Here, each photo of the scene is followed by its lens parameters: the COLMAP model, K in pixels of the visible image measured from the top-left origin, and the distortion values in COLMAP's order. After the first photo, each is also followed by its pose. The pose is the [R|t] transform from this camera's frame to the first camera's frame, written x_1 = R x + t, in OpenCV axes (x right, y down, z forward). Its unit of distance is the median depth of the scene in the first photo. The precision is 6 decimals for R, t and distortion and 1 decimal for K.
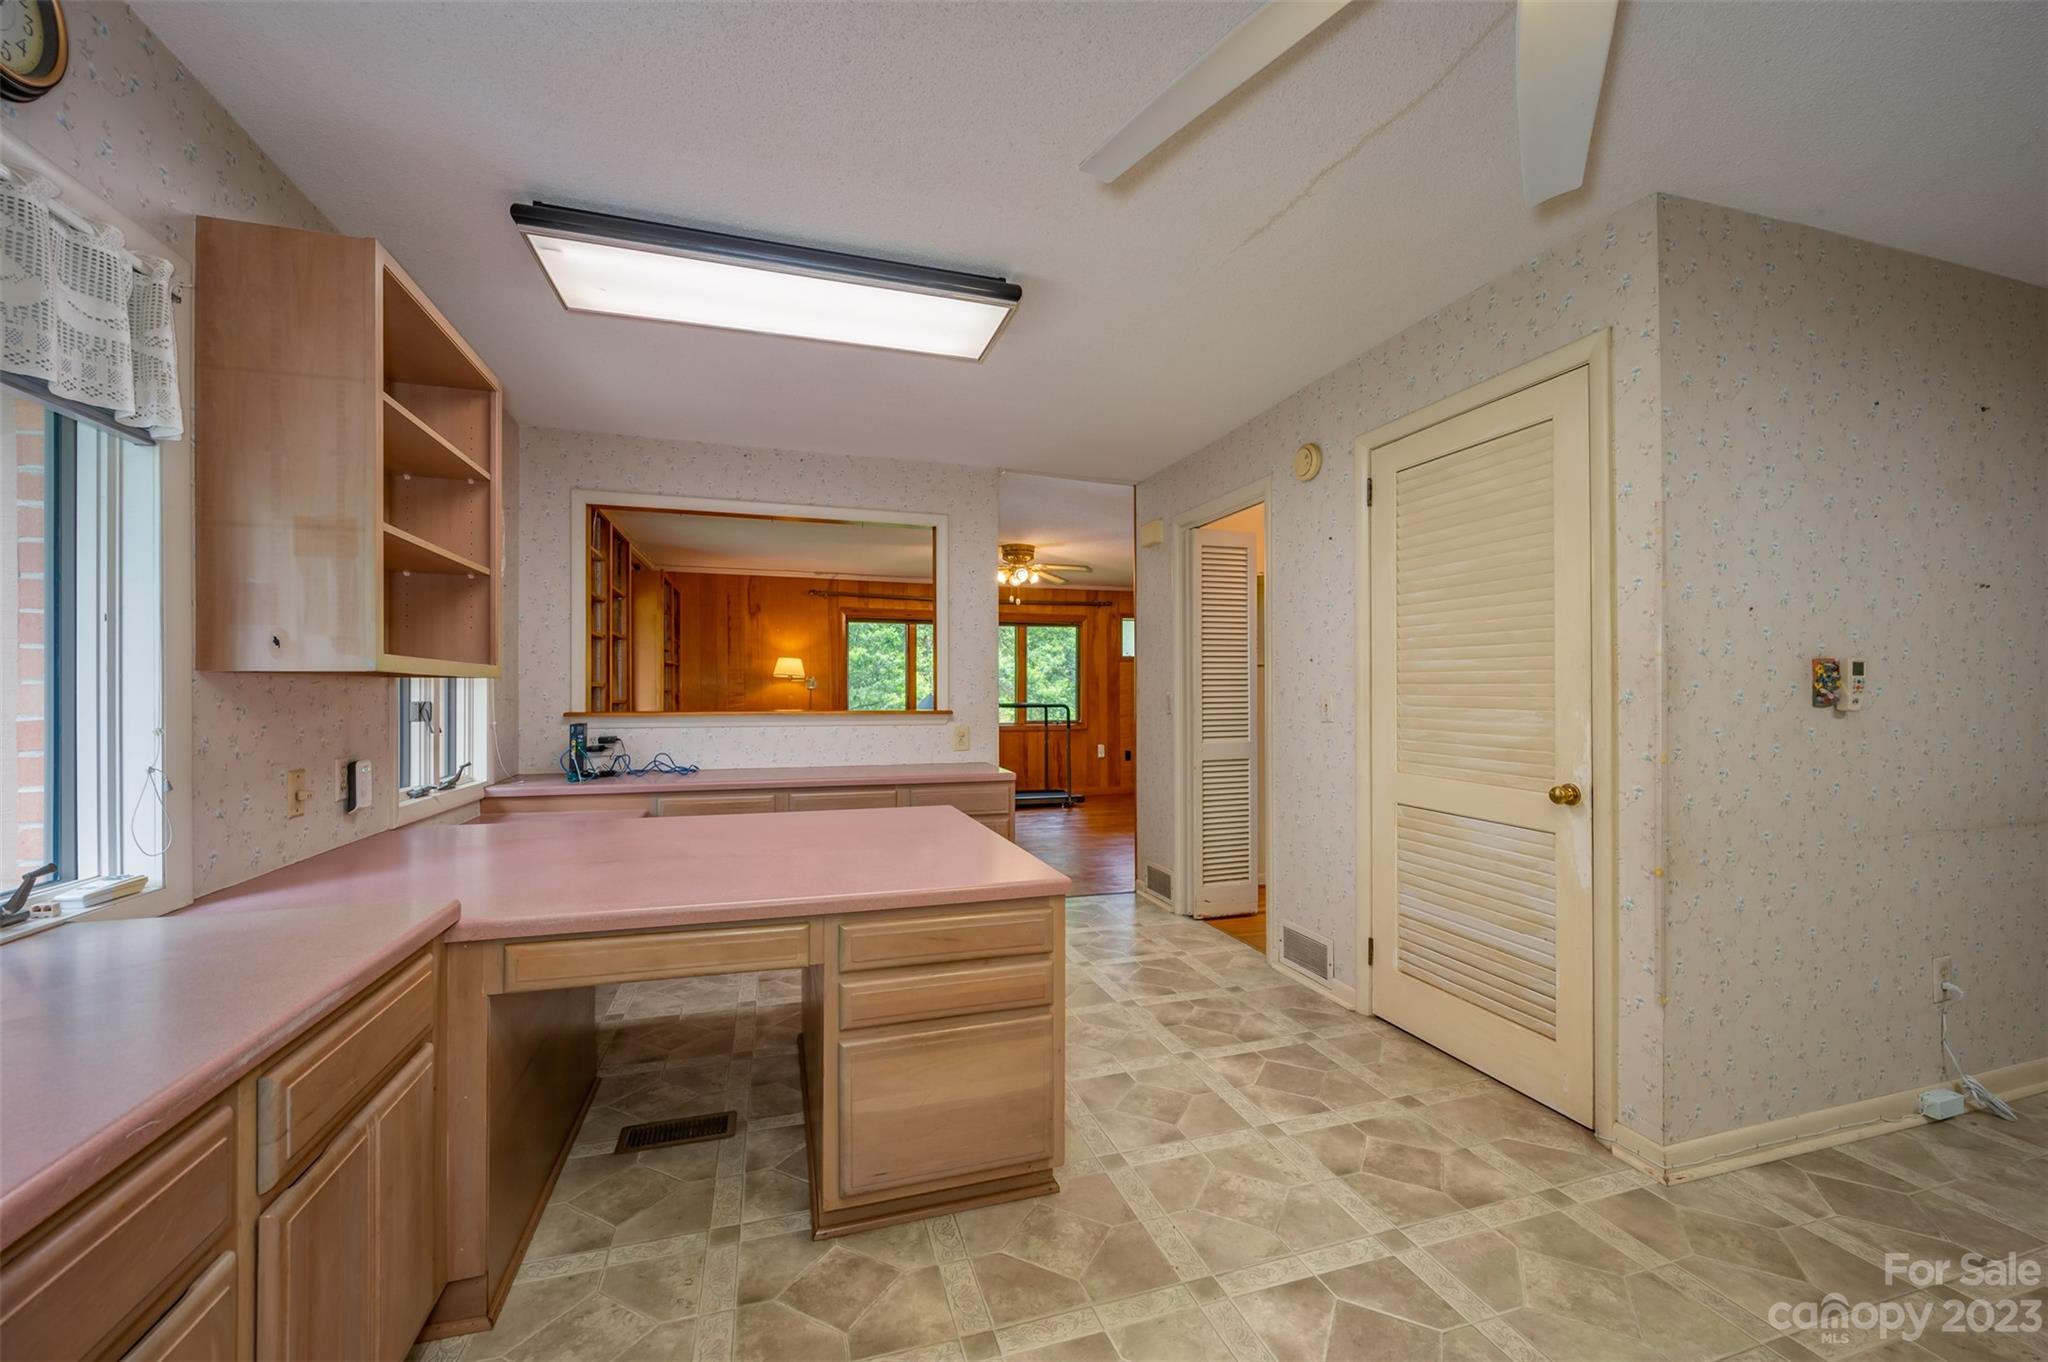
lens RADIAL K [[848.2, 0, 1027.1], [0, 848.2, 691.8], [0, 0, 1]] dist [-0.000920, -0.000087]
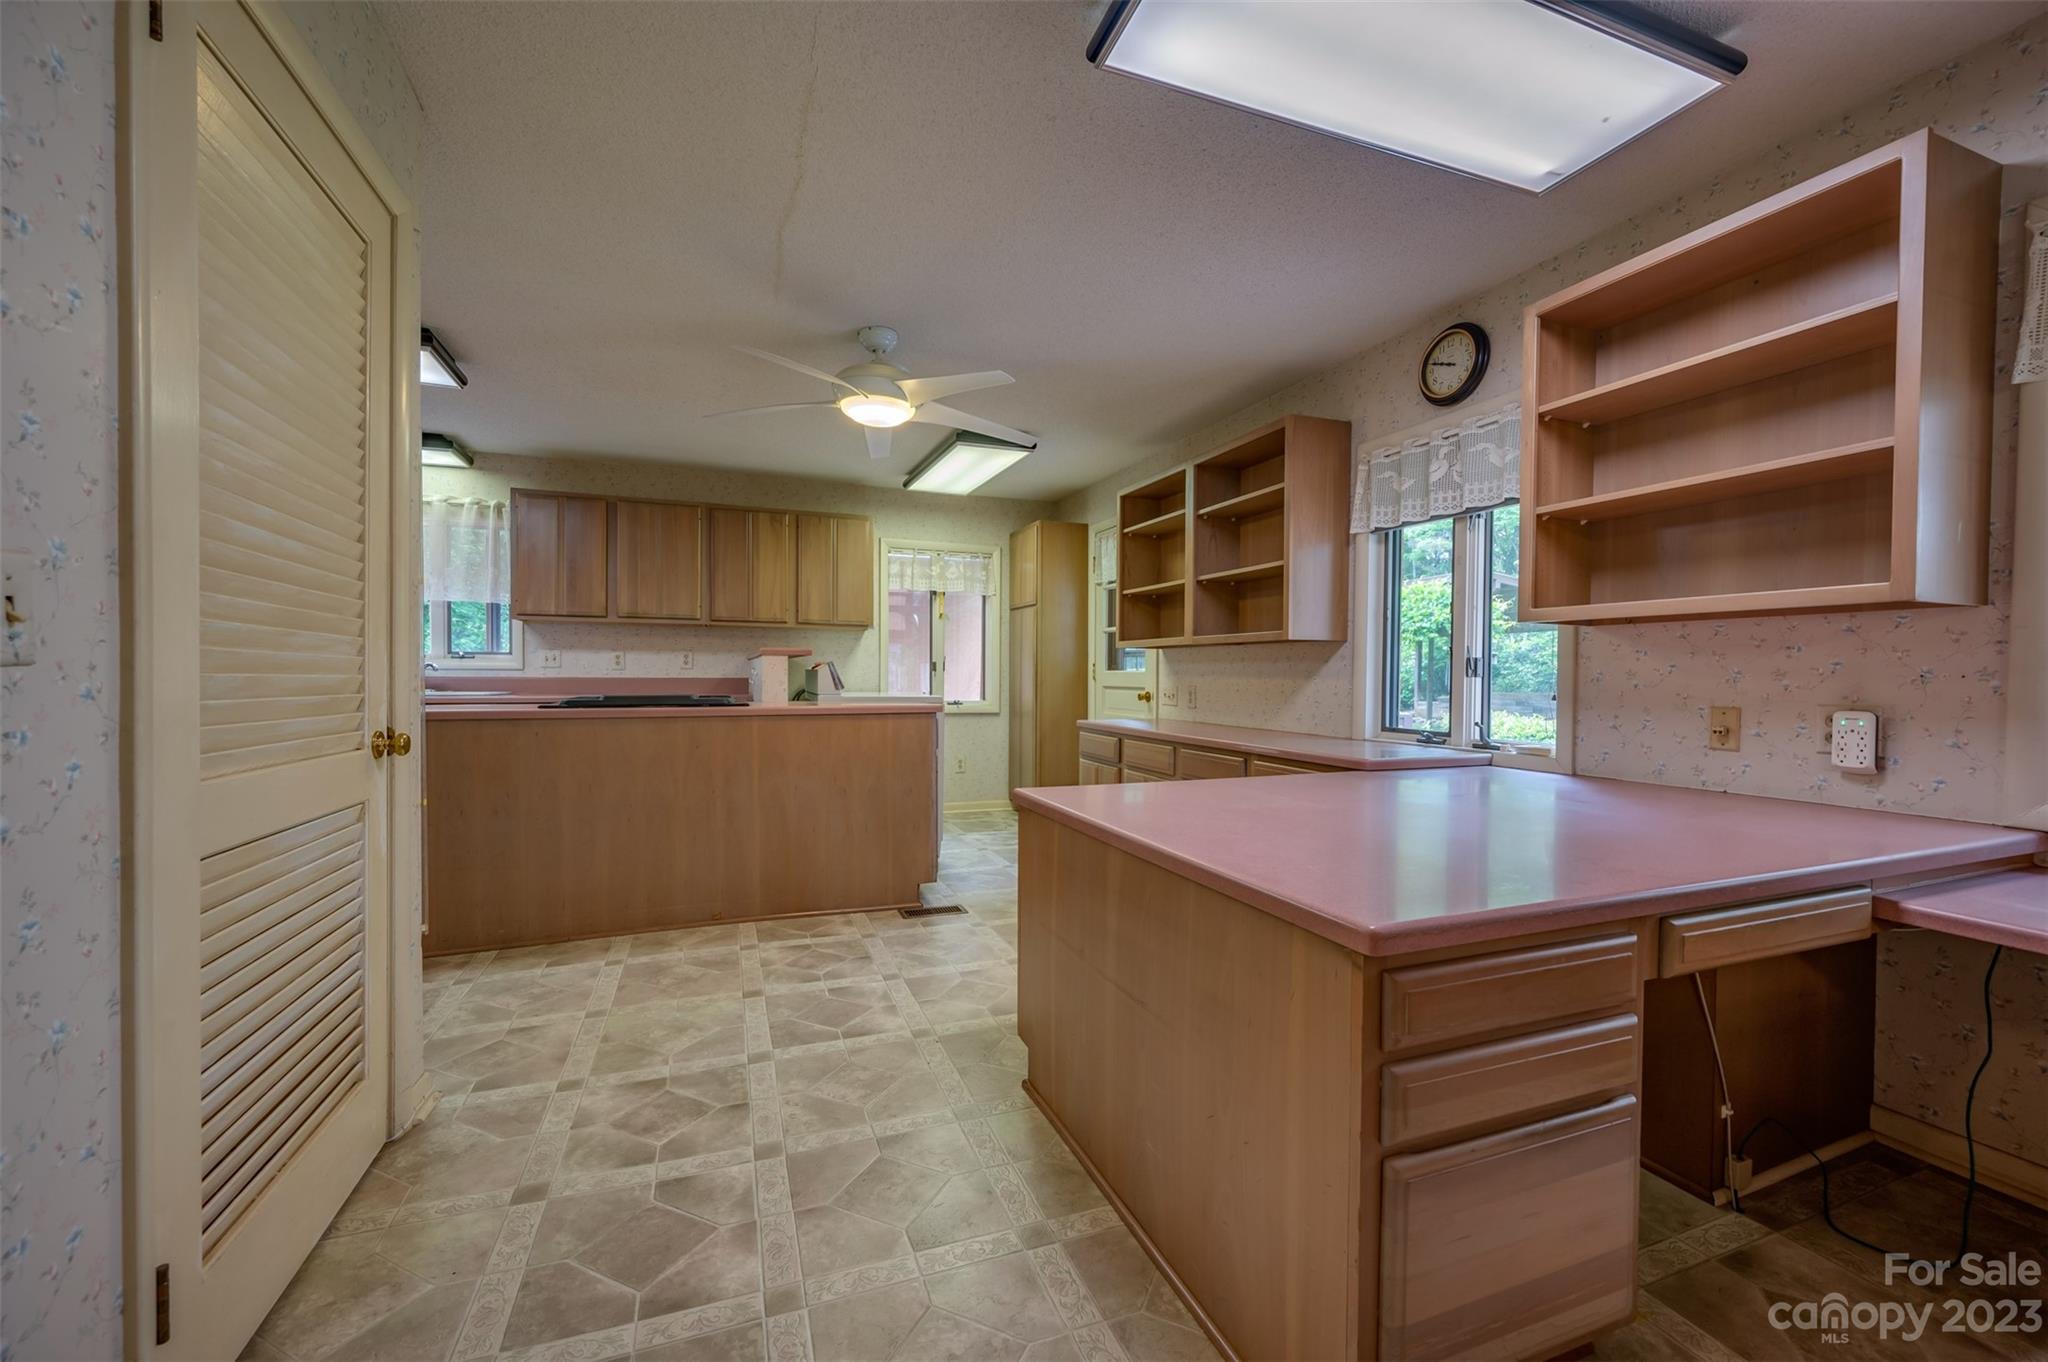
lens RADIAL K [[848.2, 0, 1027.1], [0, 848.2, 691.8], [0, 0, 1]] dist [-0.000920, -0.000087]
pose [[-0.998128, -0.006279, -0.060838, 0.097630], [-0.007293, 0.999838, 0.016467, 0.060698], [0.060725, 0.016880, -0.998012, 2.019713]]
